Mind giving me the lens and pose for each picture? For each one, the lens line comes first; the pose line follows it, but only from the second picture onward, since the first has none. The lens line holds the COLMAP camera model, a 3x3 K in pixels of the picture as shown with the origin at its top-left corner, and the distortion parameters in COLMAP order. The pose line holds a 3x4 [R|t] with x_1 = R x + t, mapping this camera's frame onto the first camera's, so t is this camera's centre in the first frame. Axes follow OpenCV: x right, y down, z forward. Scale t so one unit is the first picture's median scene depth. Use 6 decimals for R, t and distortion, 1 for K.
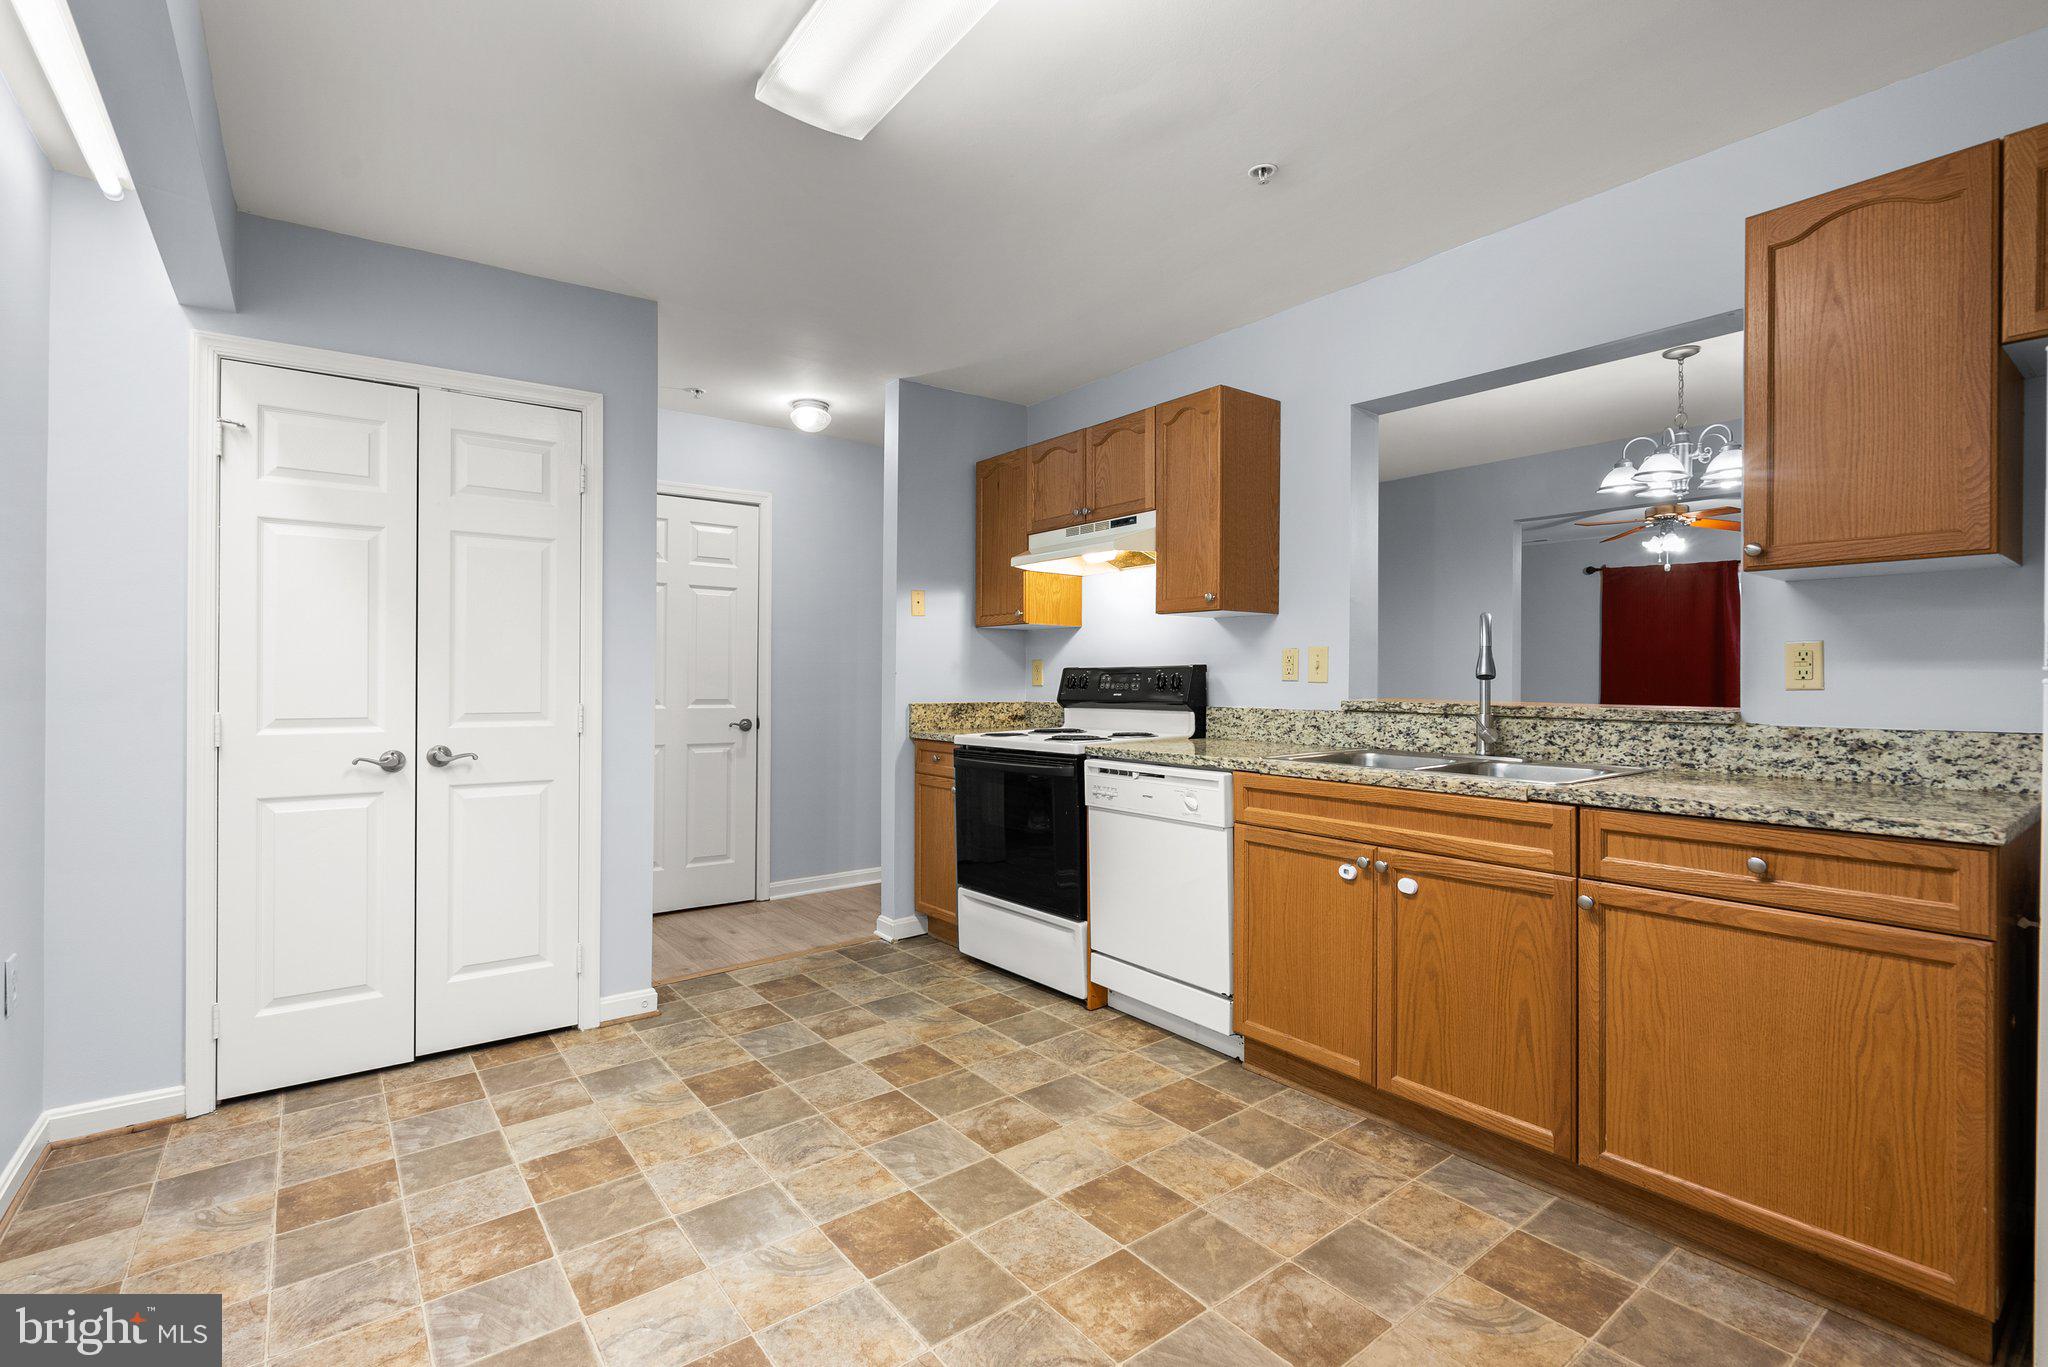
lens RADIAL K [[945.8, 0, 1019.9], [0, 945.8, 681.0], [0, 0, 1]] dist [-0.002656, 0.001322]
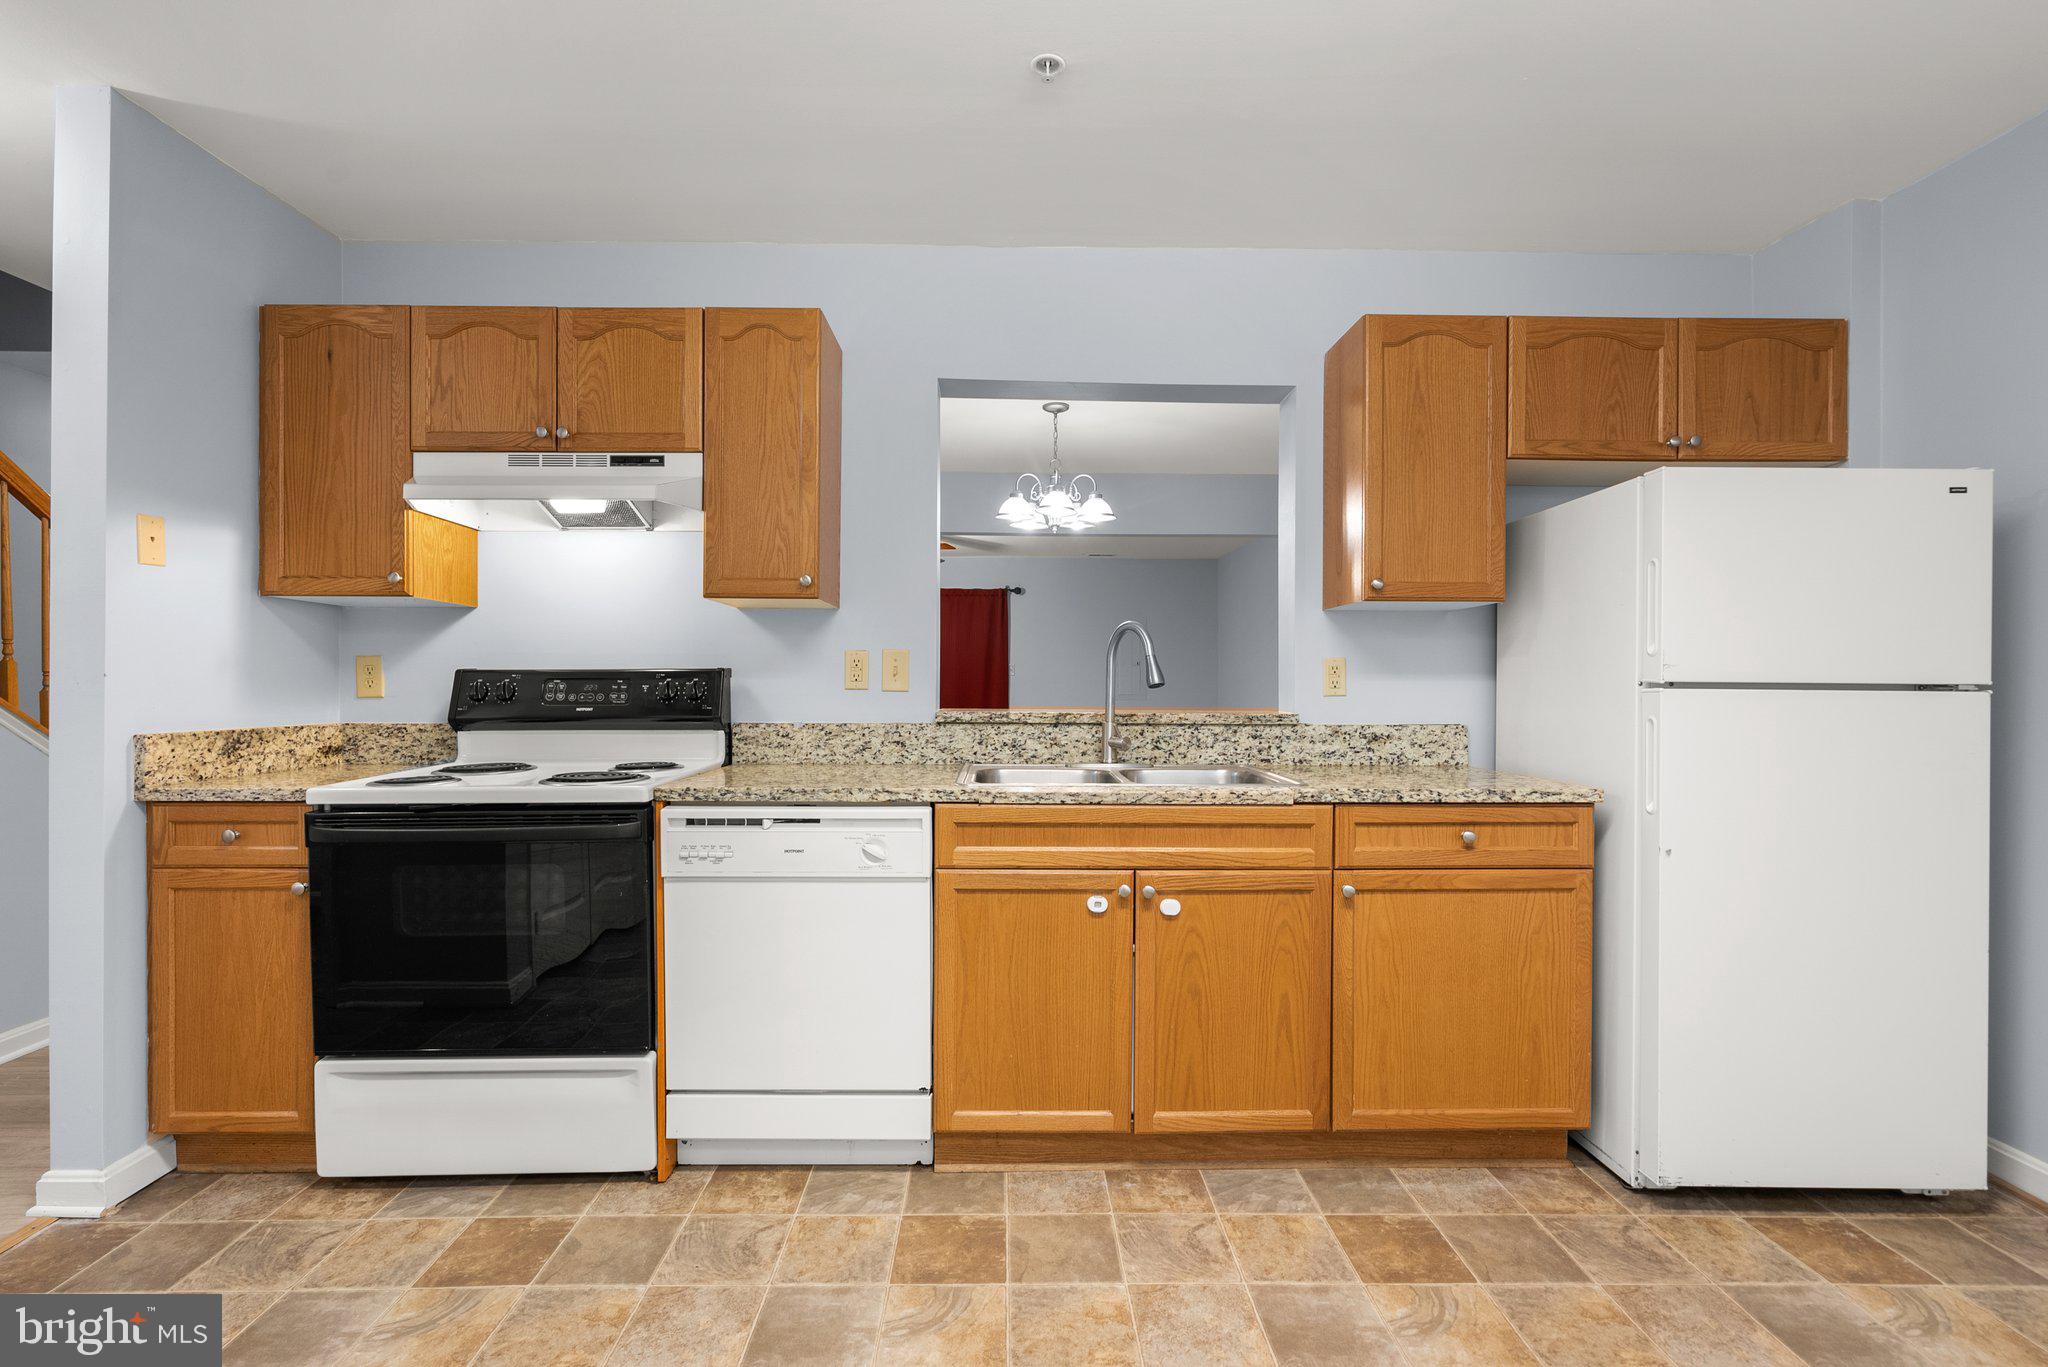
lens RADIAL K [[936.2, 0, 1024.4], [0, 936.2, 690.6], [0, 0, 1]] dist [-0.006936, 0.001700]
pose [[0.591301, -0.003942, 0.806441, -0.406989], [0.000339, 0.999989, 0.004640, -0.003725], [-0.806451, -0.002471, 0.591296, 0.536389]]
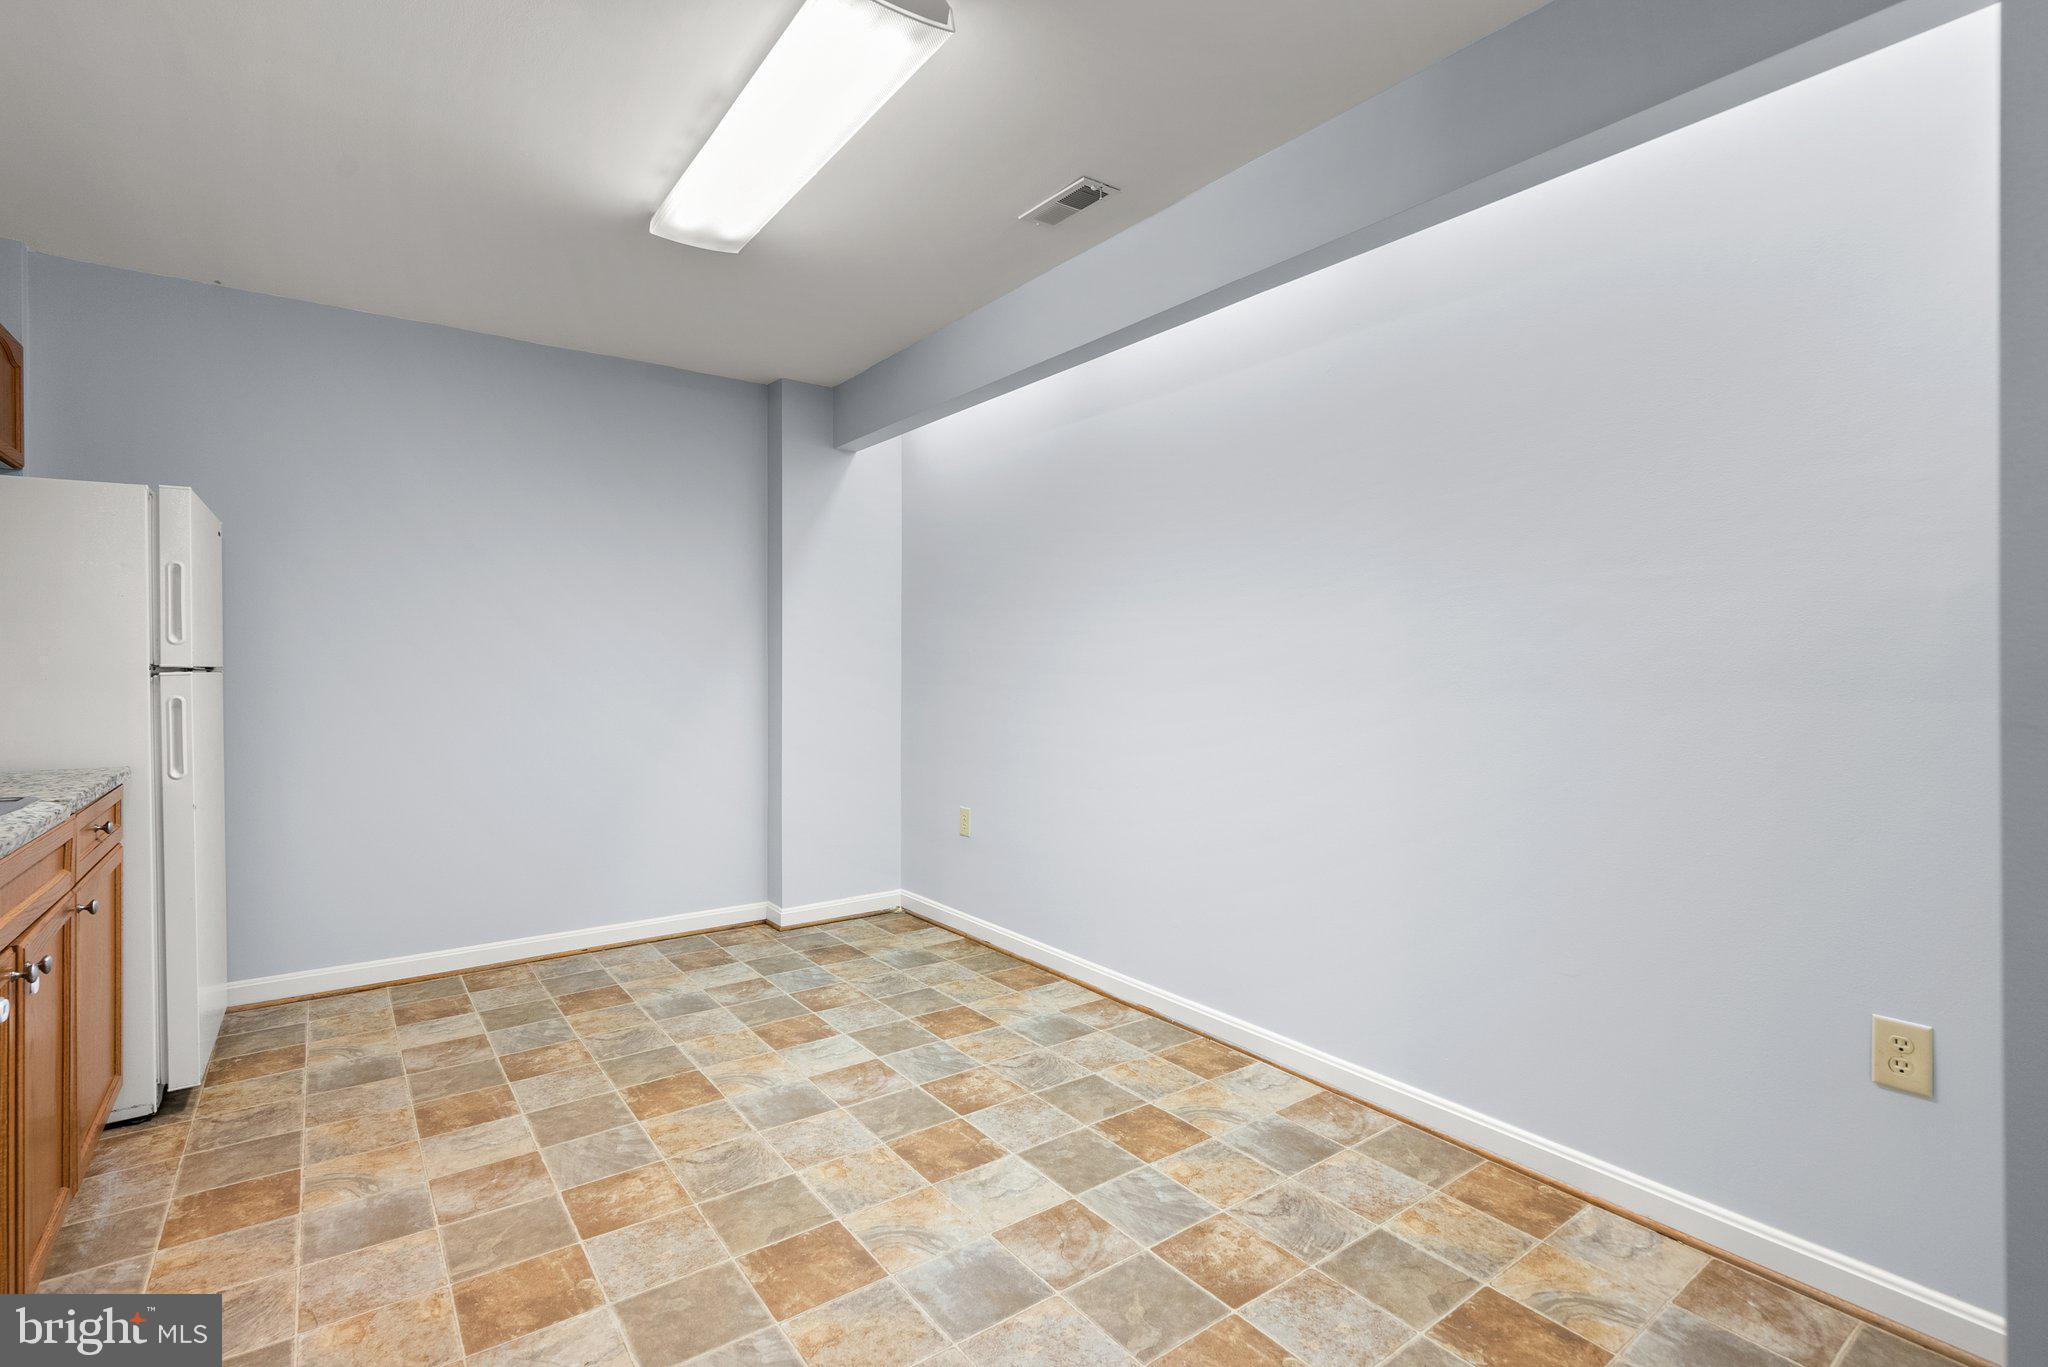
lens RADIAL K [[925.3, 0, 1013.2], [0, 925.3, 662.1], [0, 0, 1]] dist [-0.009950, 0.000443]
pose [[-0.999946, 0.003171, 0.009941, -0.284803], [0.003212, 0.999986, 0.004146, -0.013097], [-0.009928, 0.004178, -0.999942, 1.559853]]
